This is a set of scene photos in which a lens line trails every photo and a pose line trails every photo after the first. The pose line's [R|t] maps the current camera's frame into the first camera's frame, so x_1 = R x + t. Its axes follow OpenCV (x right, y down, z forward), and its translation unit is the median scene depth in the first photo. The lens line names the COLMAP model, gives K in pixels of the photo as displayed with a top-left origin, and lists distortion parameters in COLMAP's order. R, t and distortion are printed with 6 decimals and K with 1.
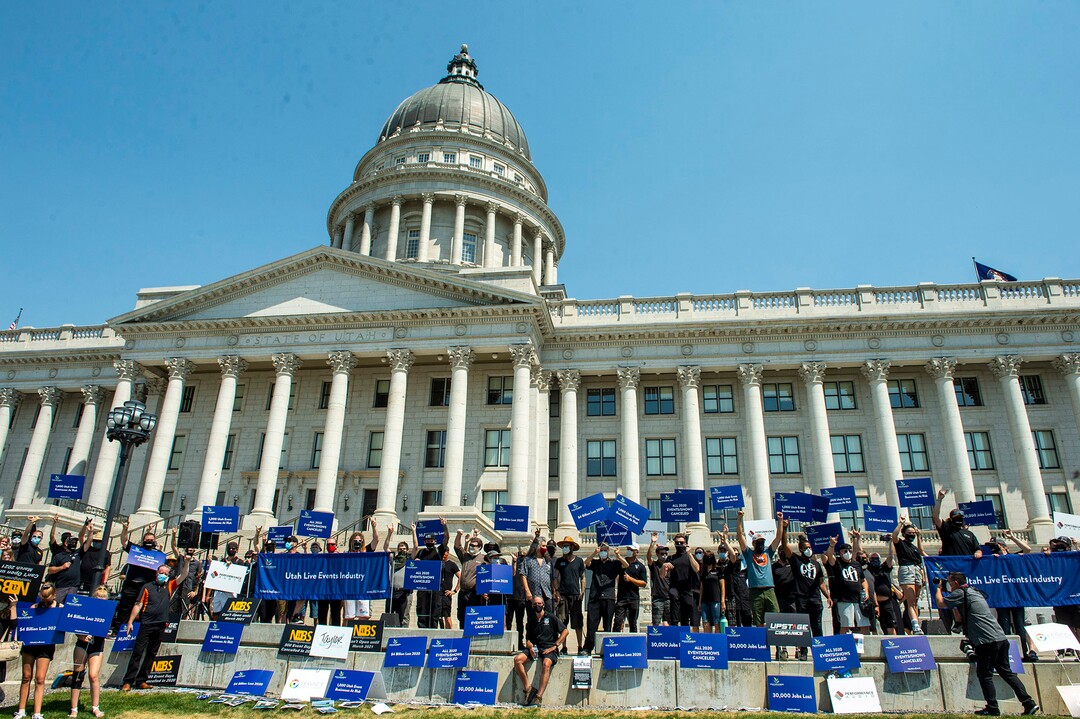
lens RADIAL K [[731.0, 0, 540.0], [0, 731.0, 359.5], [0, 0, 1]] dist [-0.054262, 0.001857]
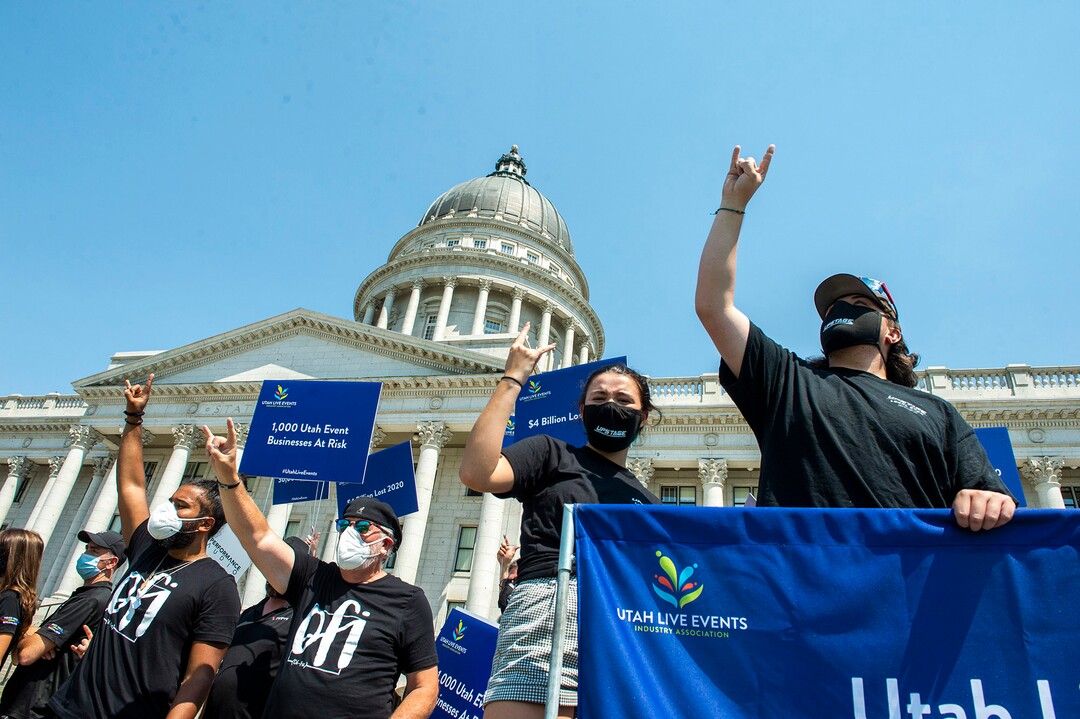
lens RADIAL K [[731.0, 0, 540.0], [0, 731.0, 359.5], [0, 0, 1]] dist [-0.054262, 0.001857]
pose [[0.992386, 0.026421, -0.120298, 0.104523], [-0.047895, 0.982631, -0.179285, 0.052327], [0.113471, 0.183682, 0.976414, 0.163041]]
